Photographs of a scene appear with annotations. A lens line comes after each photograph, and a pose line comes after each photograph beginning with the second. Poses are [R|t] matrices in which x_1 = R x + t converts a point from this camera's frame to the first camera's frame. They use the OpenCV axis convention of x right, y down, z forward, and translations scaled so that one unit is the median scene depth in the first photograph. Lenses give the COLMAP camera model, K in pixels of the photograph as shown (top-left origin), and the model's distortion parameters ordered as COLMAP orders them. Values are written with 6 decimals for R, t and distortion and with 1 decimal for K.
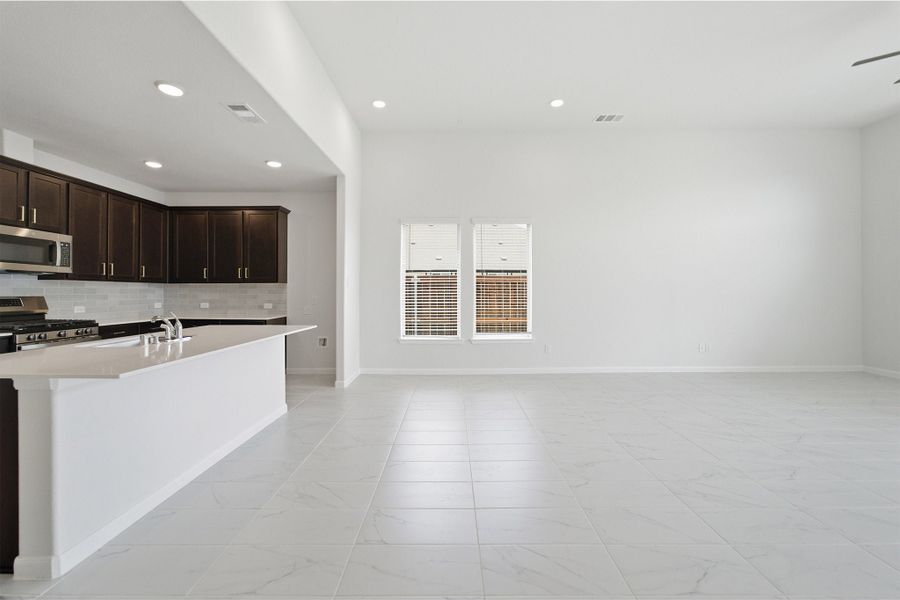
lens RADIAL K [[377.1, 0, 447.1], [0, 377.1, 295.4], [0, 0, 1]] dist [-0.008175, 0.002610]
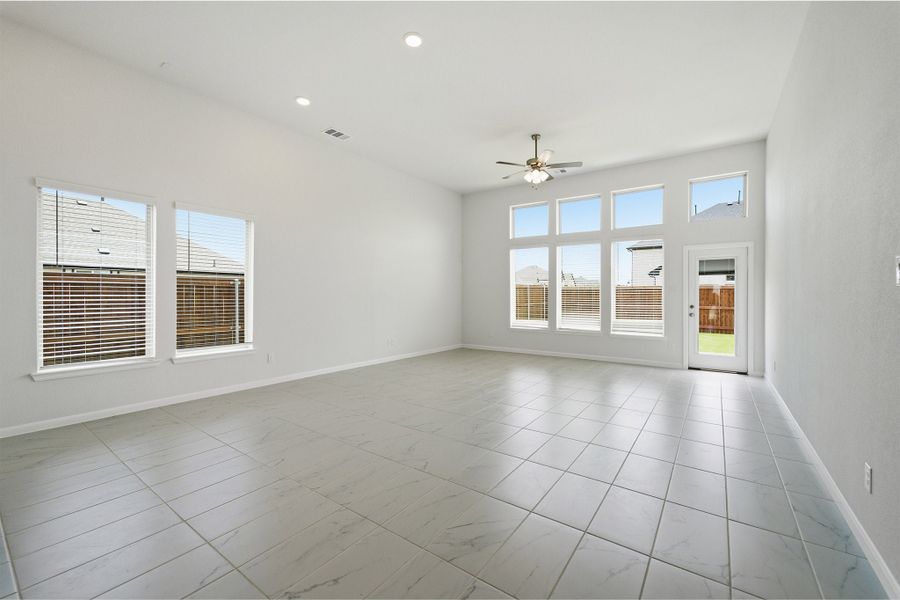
lens RADIAL K [[377.1, 0, 441.9], [0, 377.1, 299.6], [0, 0, 1]] dist [-0.008175, 0.002610]
pose [[0.595330, -0.002748, 0.803477, -0.229638], [0.003838, 0.999992, 0.000576, -0.002473], [-0.803472, 0.002741, 0.595336, 0.115912]]
